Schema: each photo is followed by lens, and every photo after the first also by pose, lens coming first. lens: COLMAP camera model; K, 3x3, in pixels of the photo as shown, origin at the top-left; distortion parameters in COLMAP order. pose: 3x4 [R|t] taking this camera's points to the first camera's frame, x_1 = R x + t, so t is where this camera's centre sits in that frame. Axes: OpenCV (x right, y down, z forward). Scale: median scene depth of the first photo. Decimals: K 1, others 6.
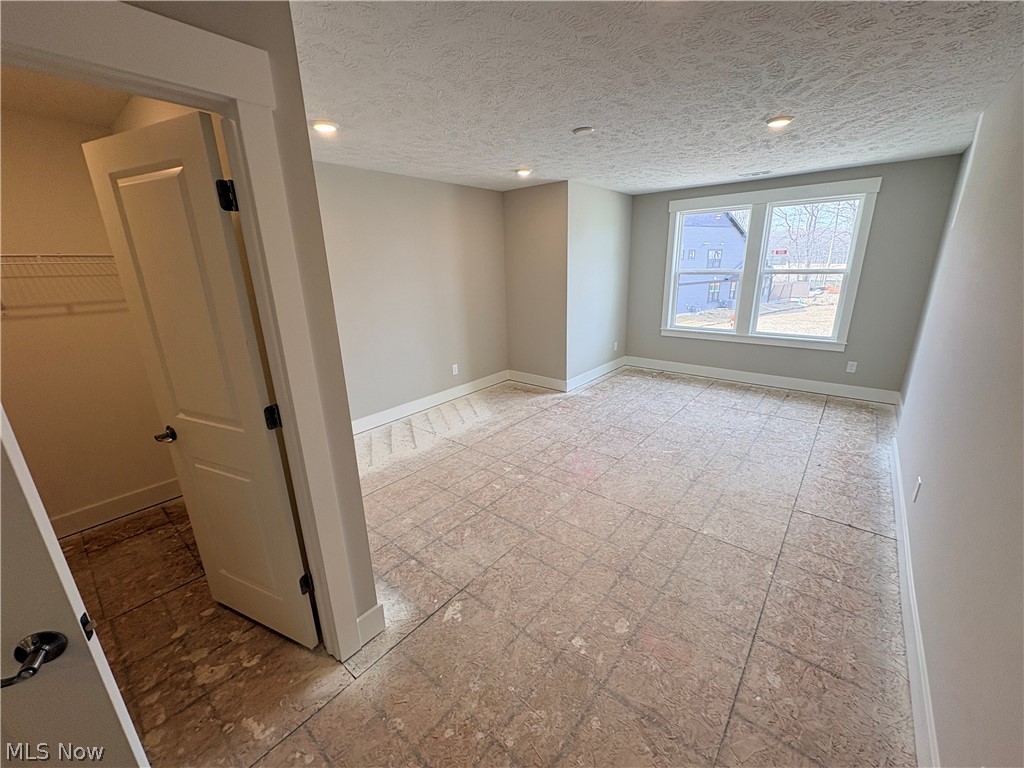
lens RADIAL K [[405.7, 0, 513.1], [0, 405.7, 386.6], [0, 0, 1]] dist [-0.000330, 0.000283]
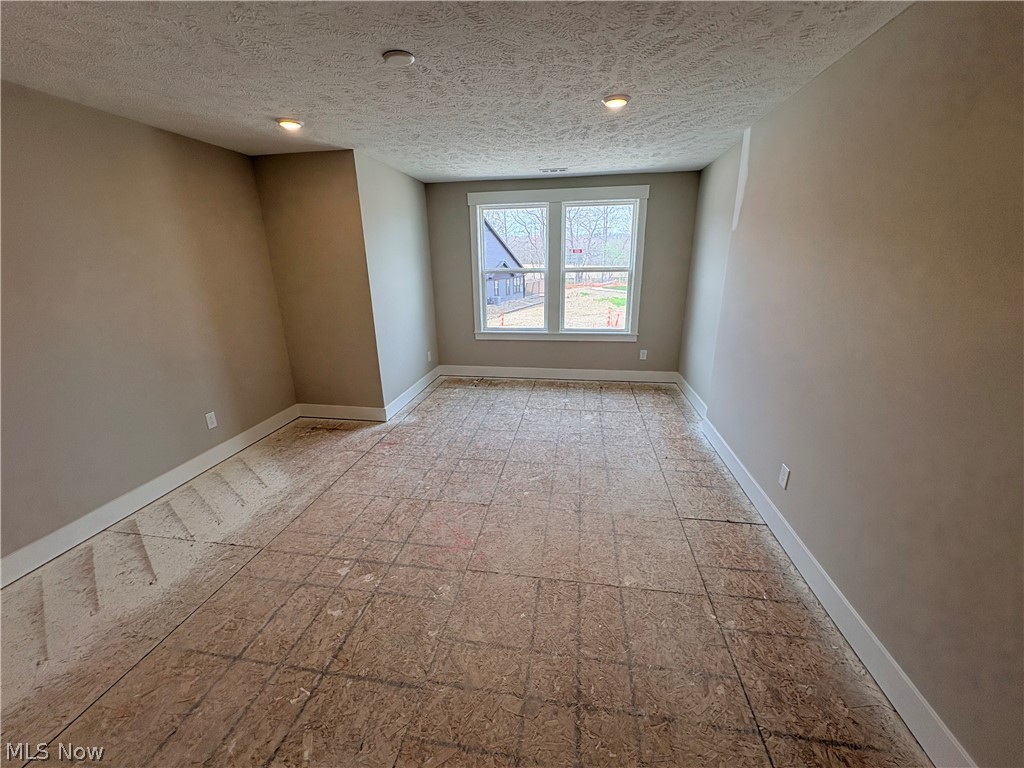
lens RADIAL K [[405.7, 0, 509.6], [0, 405.7, 385.3], [0, 0, 1]] dist [-0.000330, 0.000283]
pose [[0.861742, -0.139208, 0.487875, -0.047262], [0.141071, 0.989444, 0.033148, -0.060587], [-0.487340, 0.040260, 0.872284, 0.230289]]
